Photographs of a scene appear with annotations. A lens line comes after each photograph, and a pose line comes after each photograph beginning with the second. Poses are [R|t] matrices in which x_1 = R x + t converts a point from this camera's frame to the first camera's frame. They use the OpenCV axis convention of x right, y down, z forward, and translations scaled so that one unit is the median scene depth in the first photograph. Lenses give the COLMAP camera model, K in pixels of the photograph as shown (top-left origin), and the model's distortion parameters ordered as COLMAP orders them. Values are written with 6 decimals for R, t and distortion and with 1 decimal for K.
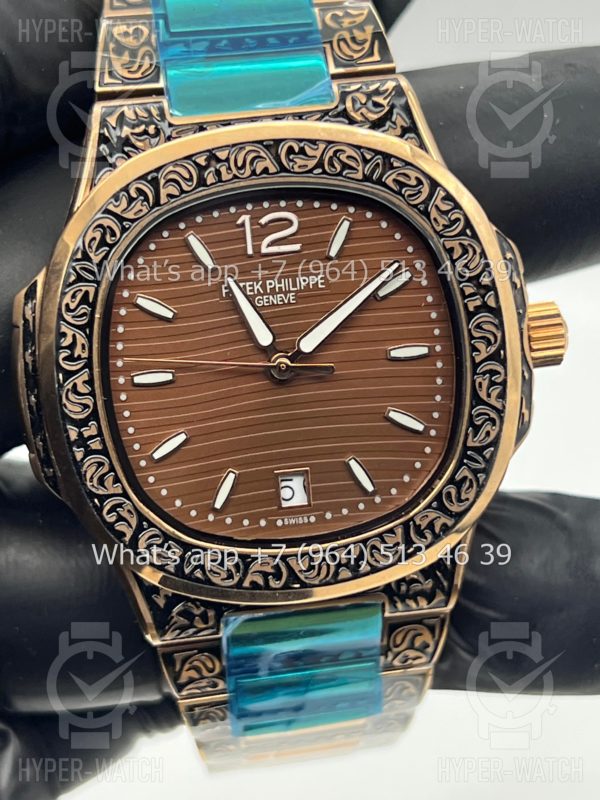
lens RADIAL K [[1850.7, 0, 288.9], [0, 1850.7, 399.7], [0, 0, 1]] dist [0.251108, 3.005002]
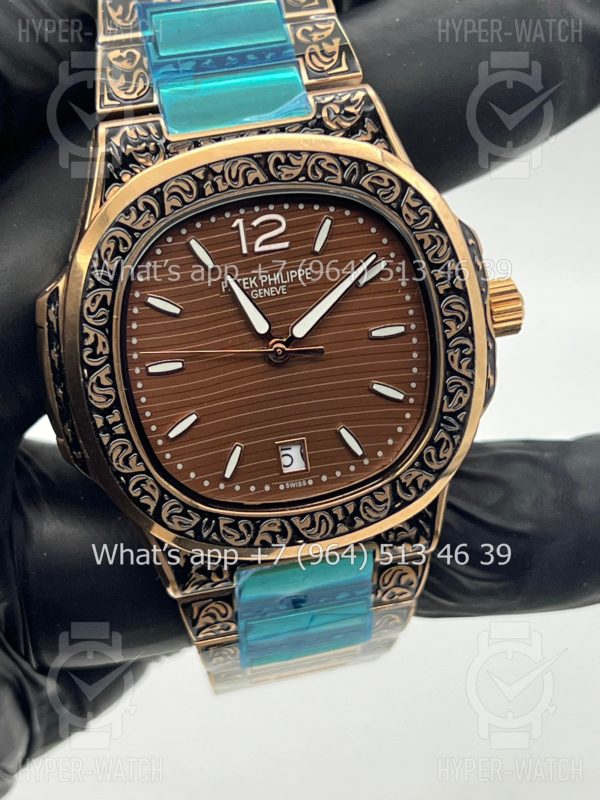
lens RADIAL K [[1850.7, 0, 288.9], [0, 1850.7, 399.7], [0, 0, 1]] dist [0.251108, 3.005002]
pose [[0.997315, -0.053874, 0.049598, -0.054992], [0.050711, 0.996727, 0.062951, -0.059284], [-0.052827, -0.060266, 0.996783, -0.133233]]
